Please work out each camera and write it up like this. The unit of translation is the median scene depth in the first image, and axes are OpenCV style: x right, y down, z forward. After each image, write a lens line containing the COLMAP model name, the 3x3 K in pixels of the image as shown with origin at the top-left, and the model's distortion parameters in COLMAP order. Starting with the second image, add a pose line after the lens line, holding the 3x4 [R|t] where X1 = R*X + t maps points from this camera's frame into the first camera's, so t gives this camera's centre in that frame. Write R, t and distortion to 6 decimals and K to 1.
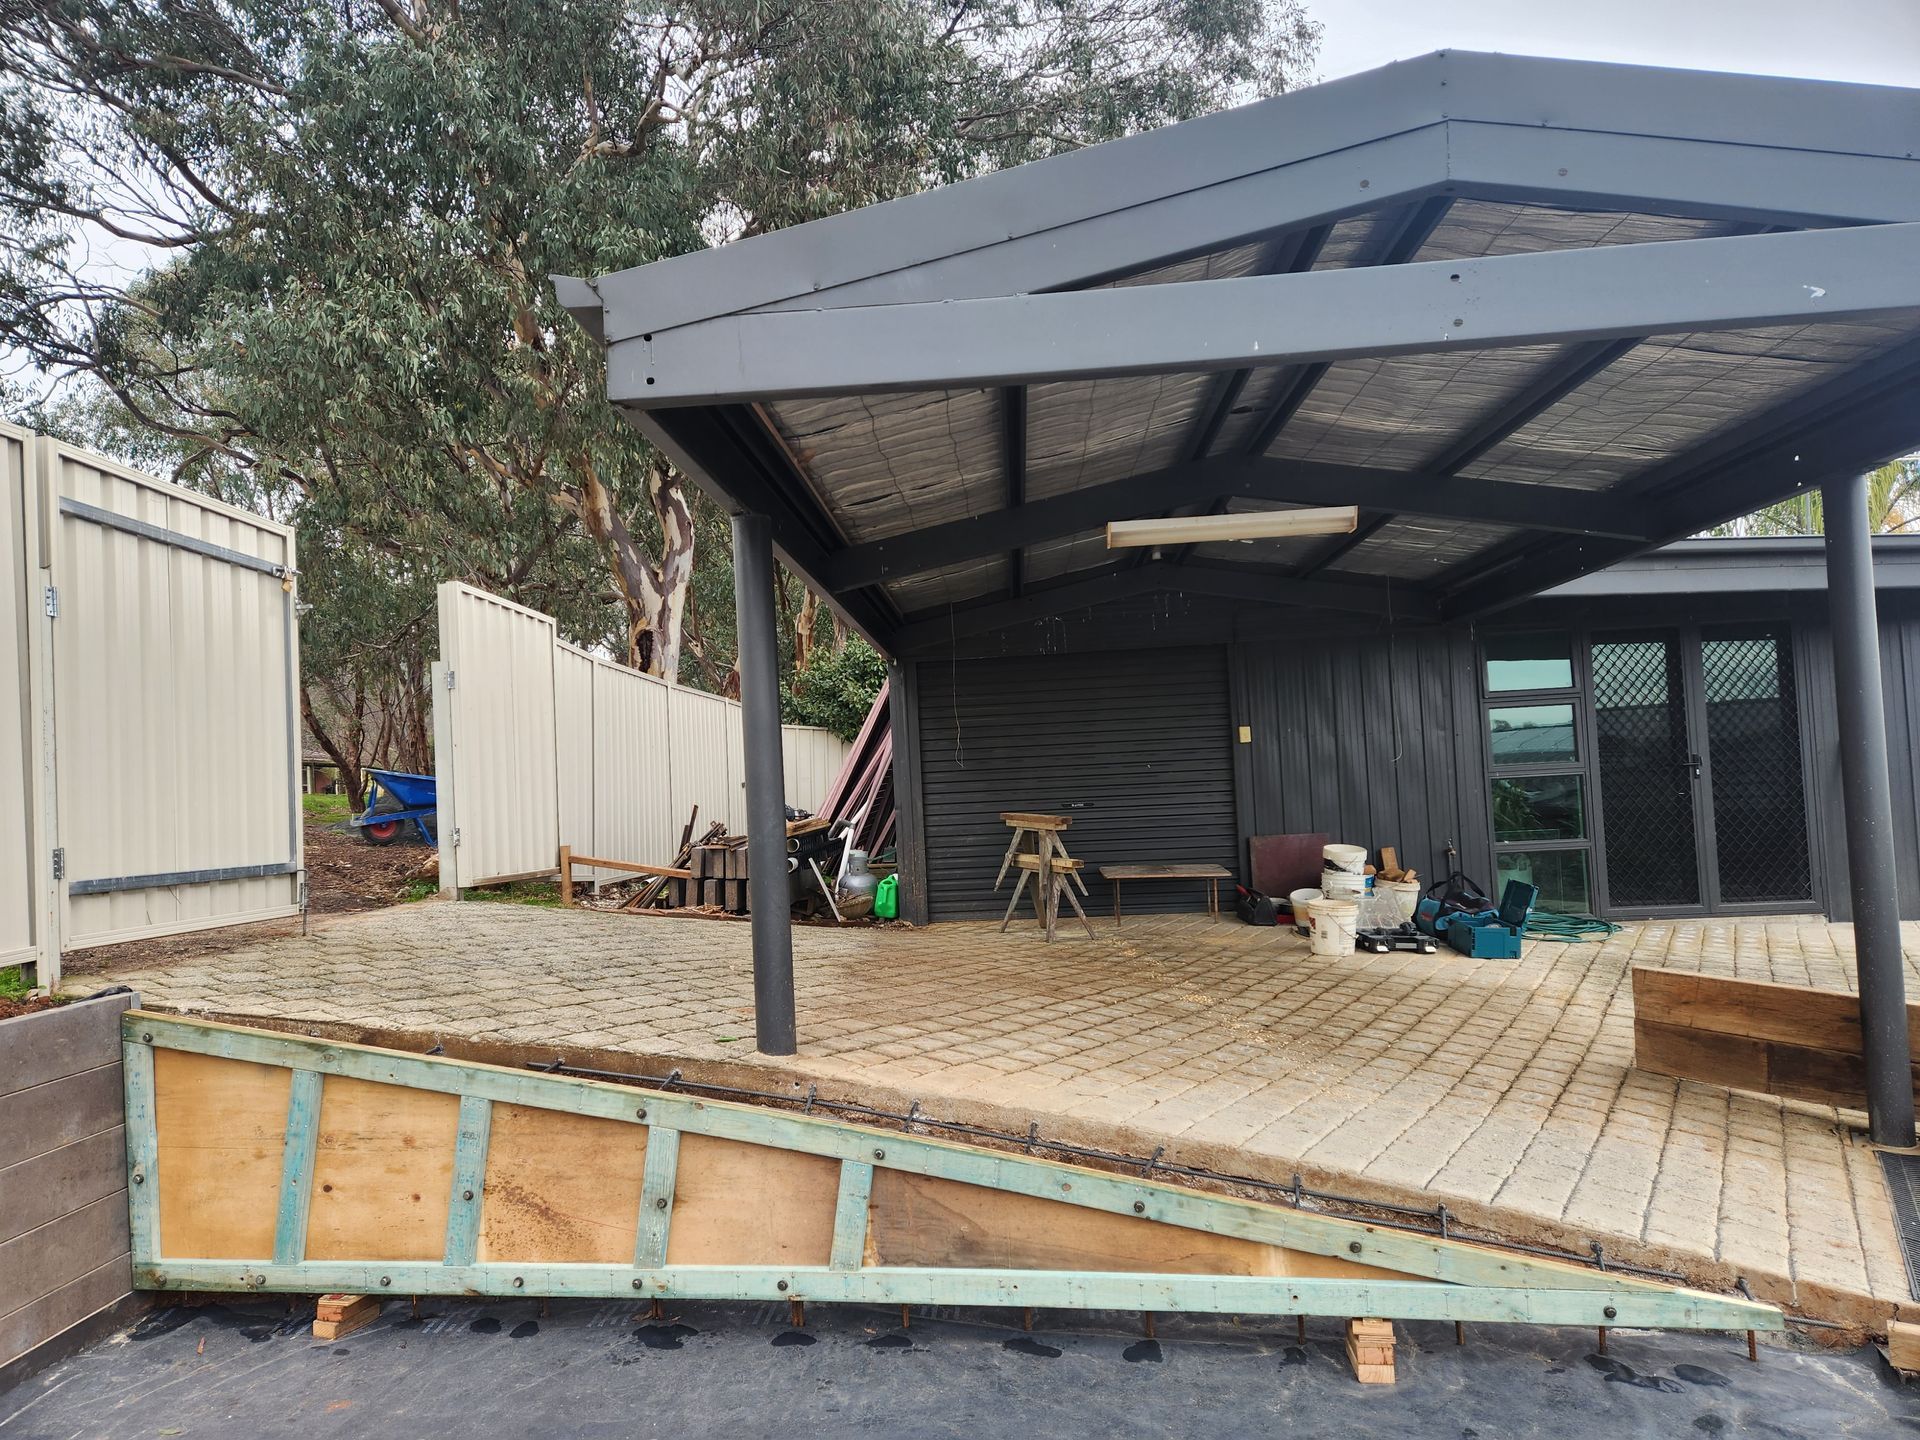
lens RADIAL K [[1293.4, 0, 960.0], [0, 1293.4, 720.0], [0, 0, 1]] dist [0.010522, 0.002402]
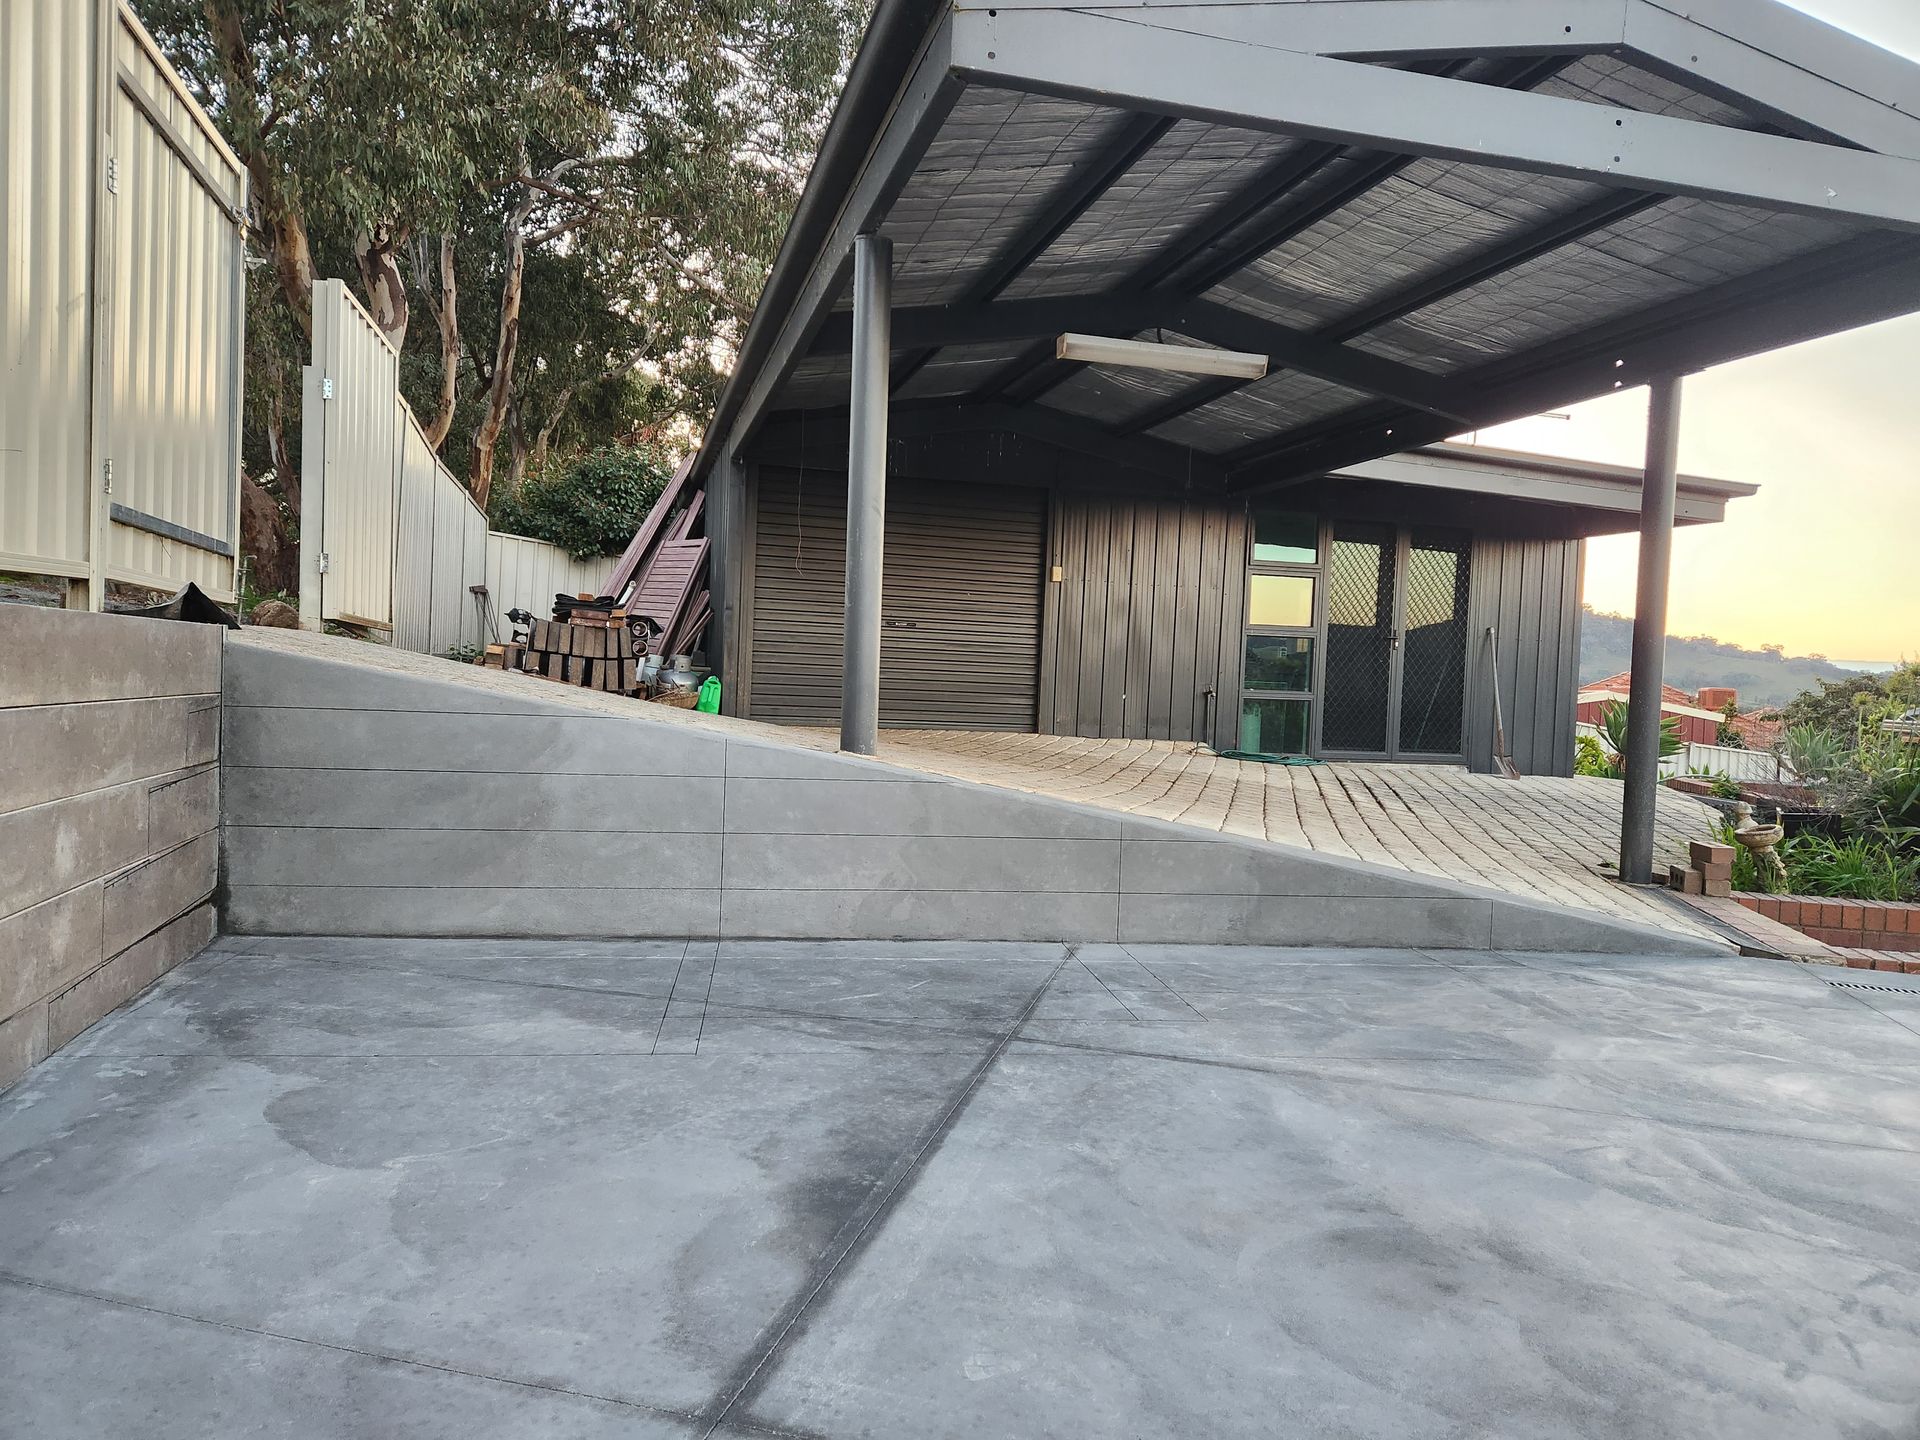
lens RADIAL K [[1279.9, 0, 960.0], [0, 1279.9, 720.0], [0, 0, 1]] dist [0.134005, -0.161567]
pose [[0.940307, 0.077059, 0.331489, -0.252614], [-0.102059, 0.993047, 0.058657, 0.095522], [-0.324664, -0.088987, 0.941634, -0.022714]]
